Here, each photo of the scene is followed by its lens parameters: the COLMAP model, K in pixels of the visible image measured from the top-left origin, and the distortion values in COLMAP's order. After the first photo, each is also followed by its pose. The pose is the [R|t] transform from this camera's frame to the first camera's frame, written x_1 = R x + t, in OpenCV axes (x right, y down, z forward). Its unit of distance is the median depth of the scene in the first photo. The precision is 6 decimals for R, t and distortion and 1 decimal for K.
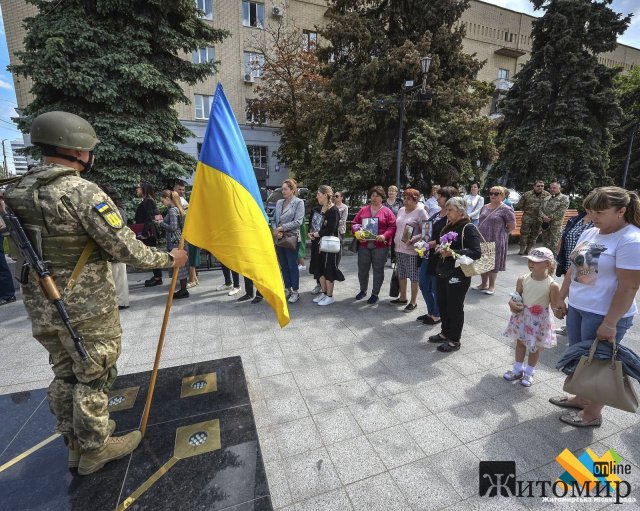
lens RADIAL K [[303.2, 0, 320.0], [0, 303.2, 255.5], [0, 0, 1]] dist [0.000834, -0.000045]
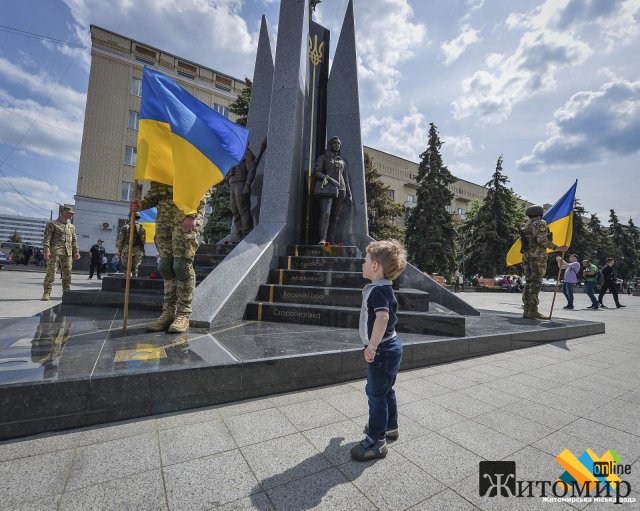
lens RADIAL K [[303.2, 0, 320.0], [0, 303.2, 255.5], [0, 0, 1]] dist [0.000834, -0.000045]
pose [[0.978777, 0.046731, 0.199528, -0.354482], [0.010429, 0.961032, -0.276241, 0.247844], [-0.204662, 0.272459, 0.940149, -0.728341]]
